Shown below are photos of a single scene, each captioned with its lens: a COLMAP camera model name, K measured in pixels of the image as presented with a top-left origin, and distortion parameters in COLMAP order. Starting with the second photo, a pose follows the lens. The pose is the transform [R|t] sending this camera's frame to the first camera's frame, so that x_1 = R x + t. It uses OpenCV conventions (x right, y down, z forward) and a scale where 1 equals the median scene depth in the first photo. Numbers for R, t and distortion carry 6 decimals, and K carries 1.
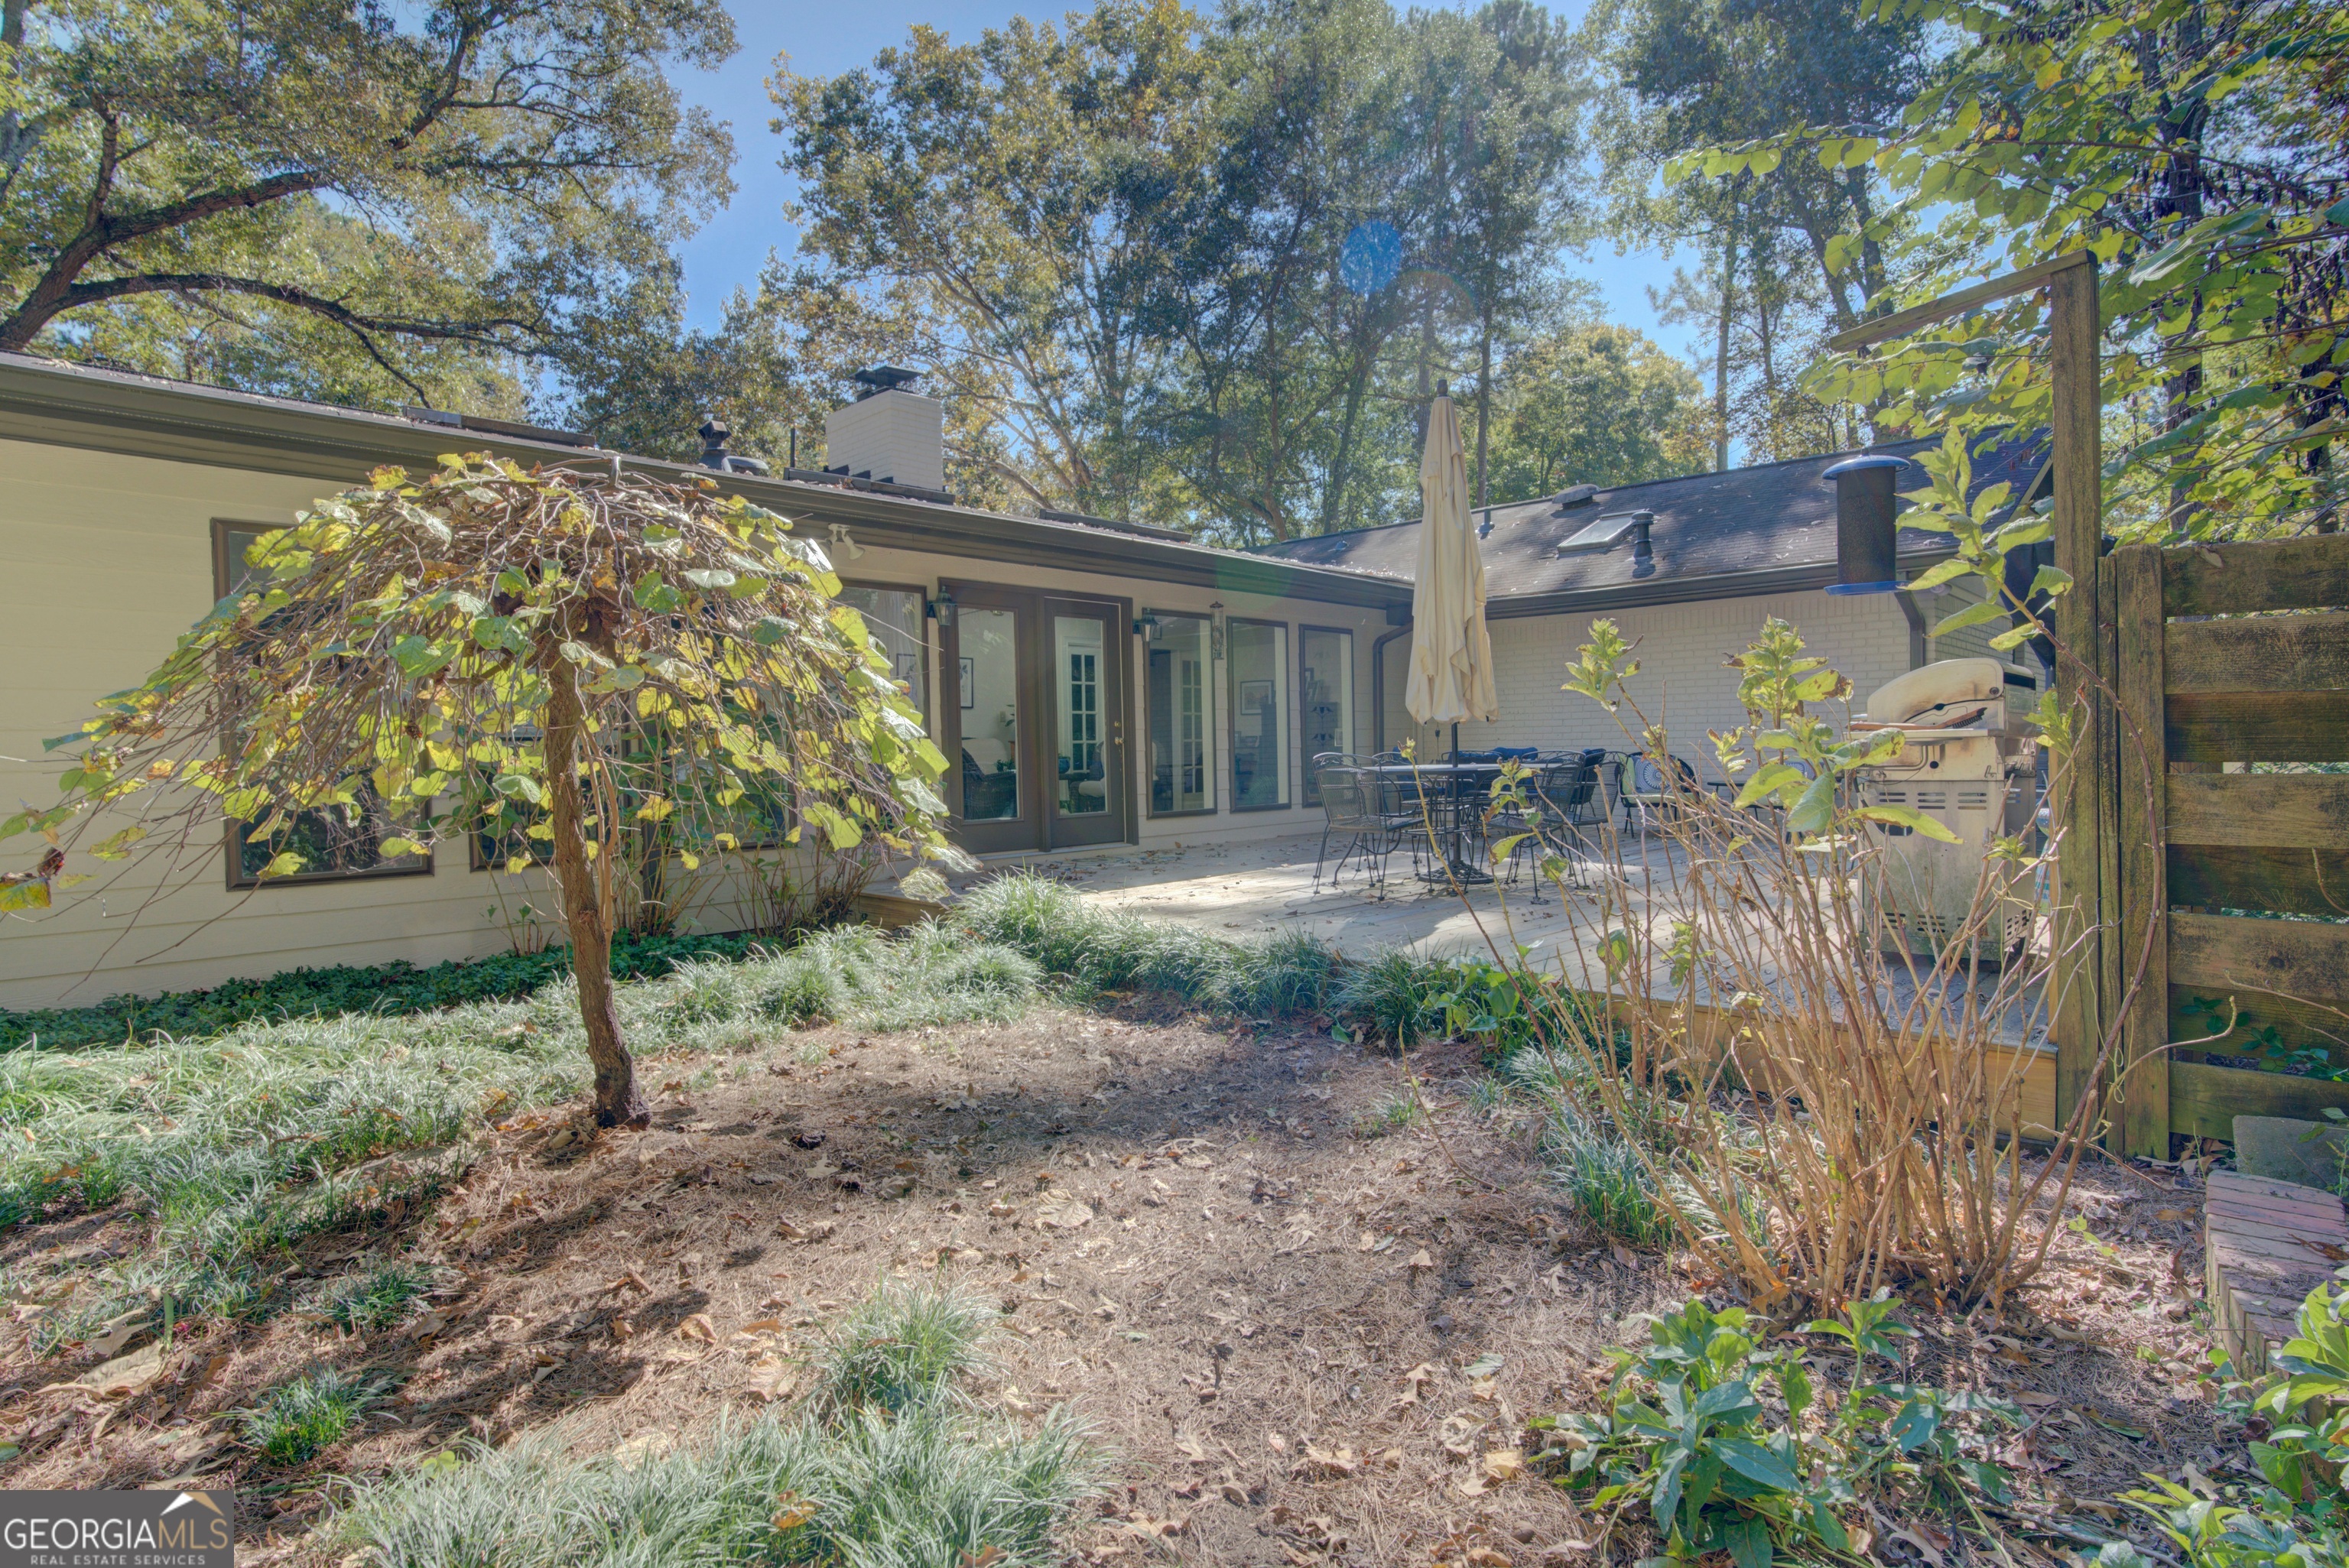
lens RADIAL K [[1177.9, 0, 1175.4], [0, 1177.9, 792.5], [0, 0, 1]] dist [-0.056516, 0.026945]
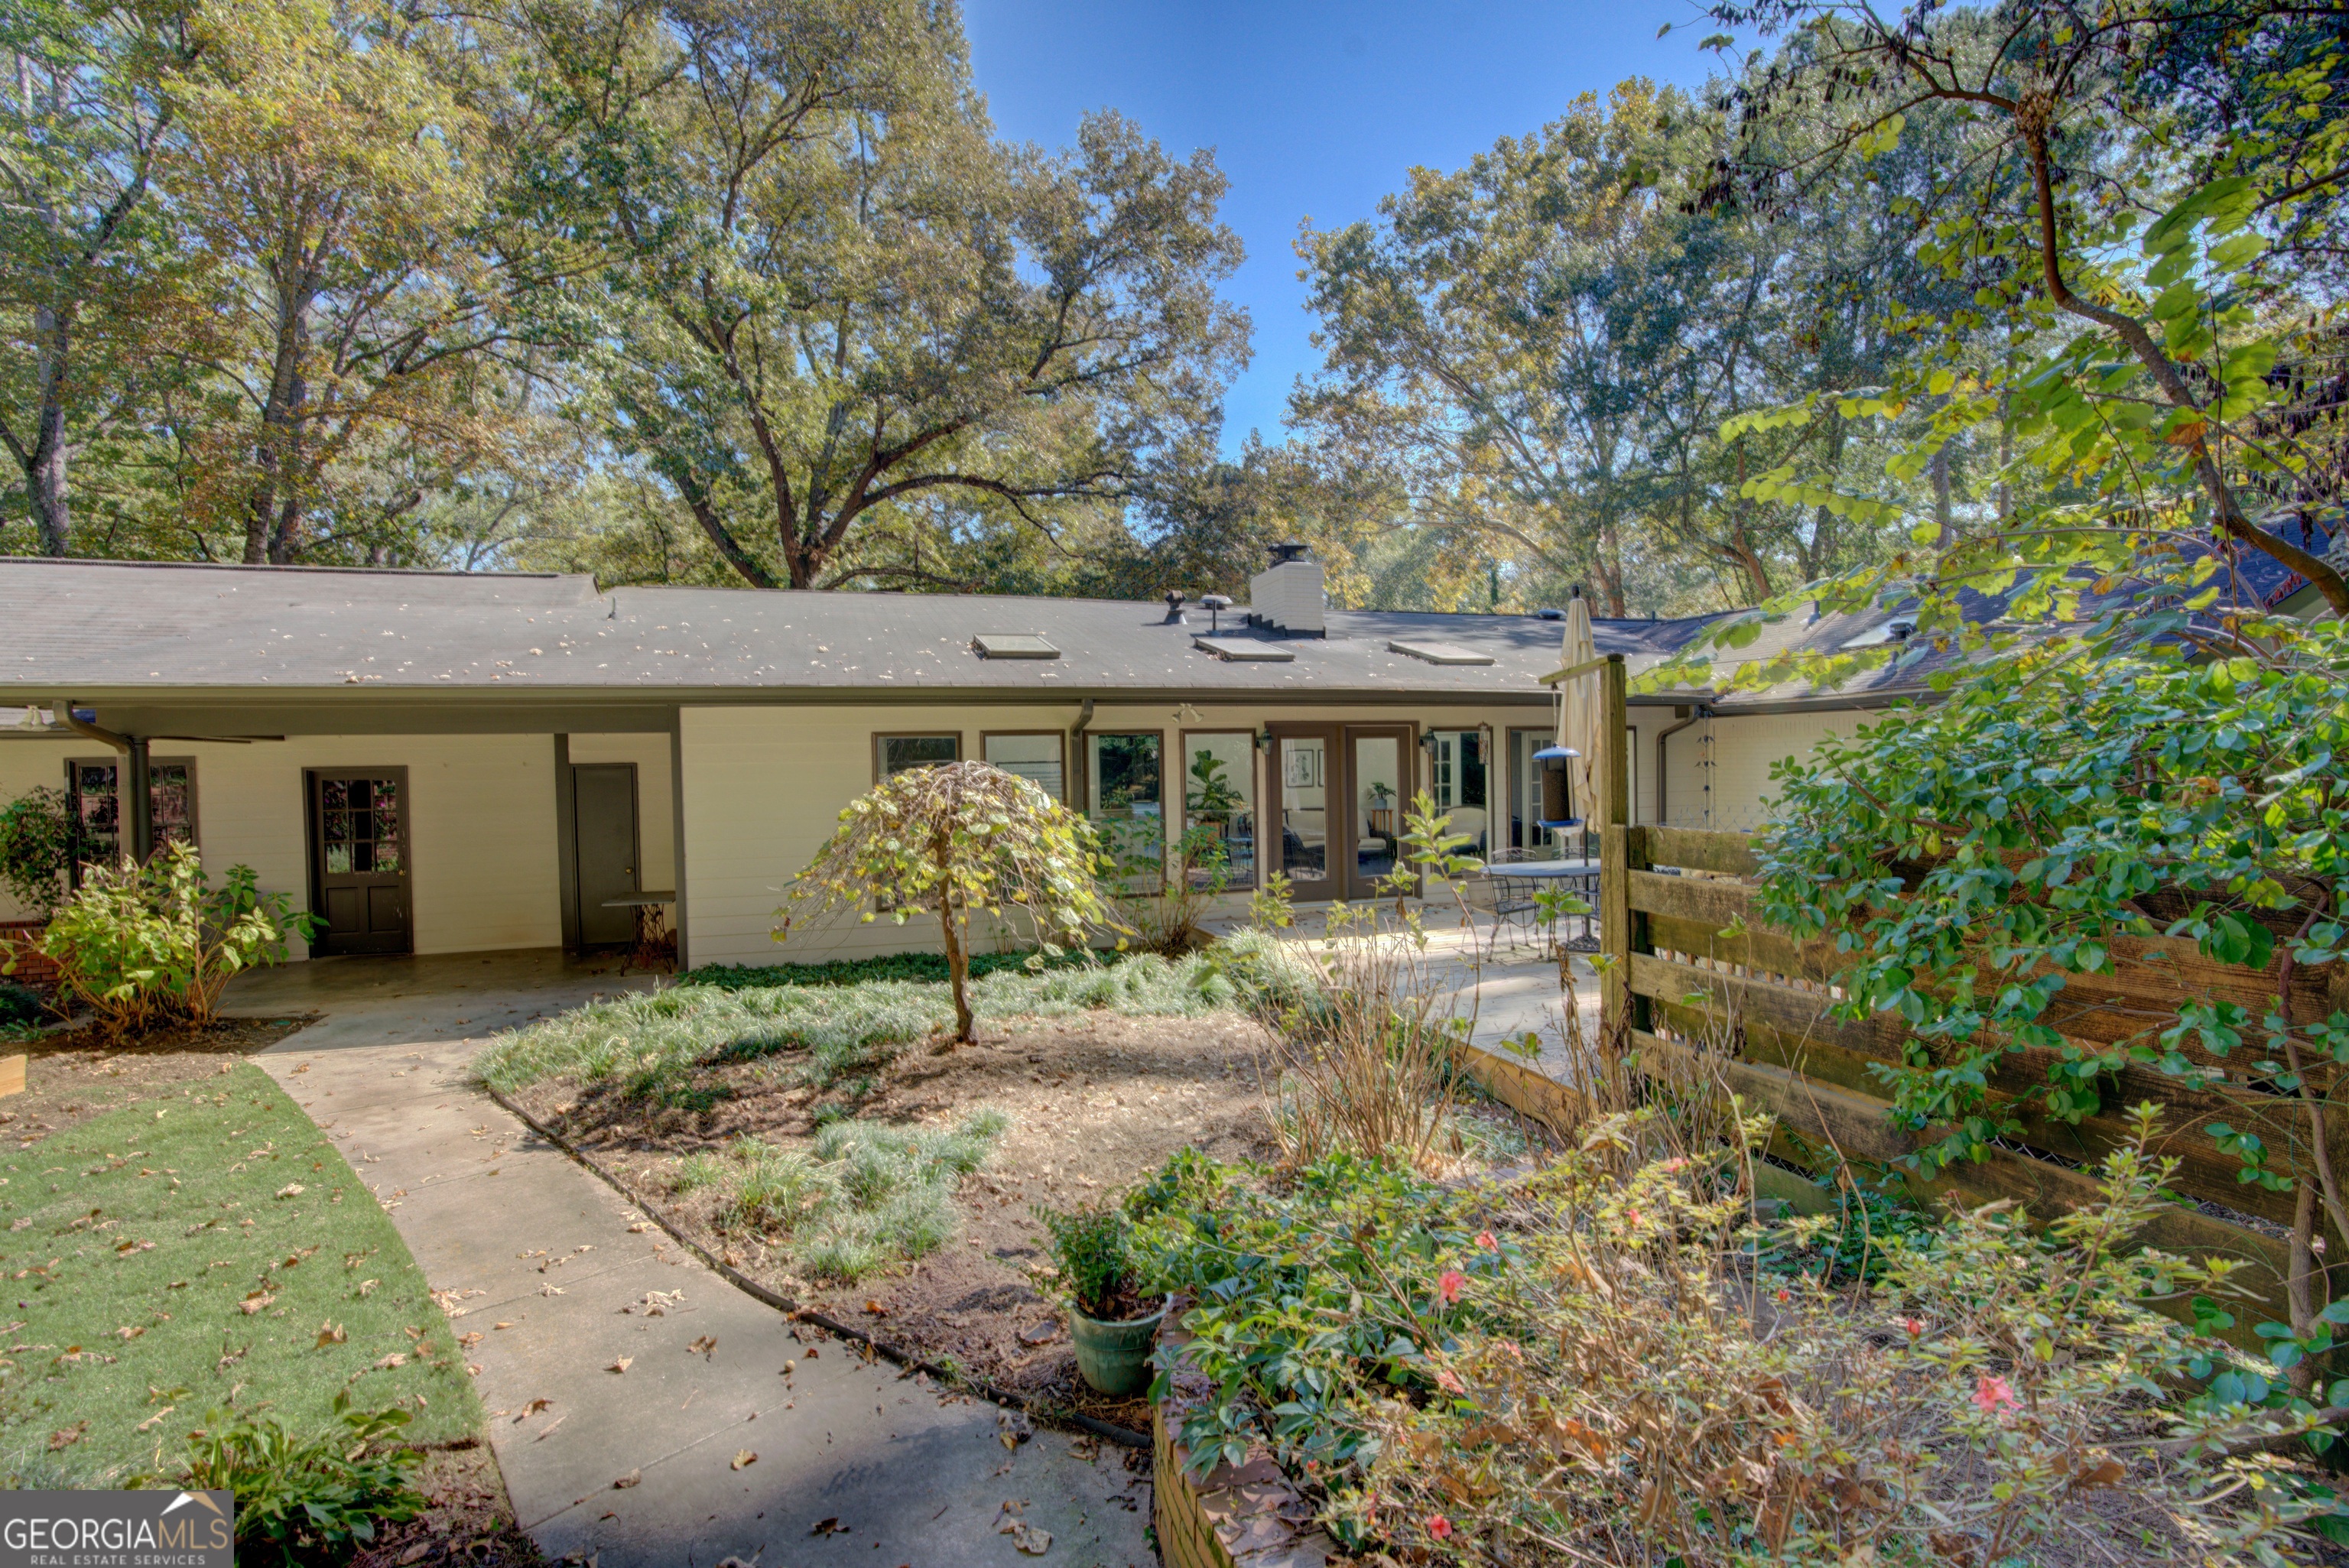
lens RADIAL K [[1065.0, 0, 1171.0], [0, 1065.0, 790.1], [0, 0, 1]] dist [-0.069649, 0.025144]
pose [[0.880698, 0.012281, -0.473519, 0.296146], [-0.015852, 0.999868, -0.003550, -0.074524], [0.473413, 0.010632, 0.880776, -0.232760]]
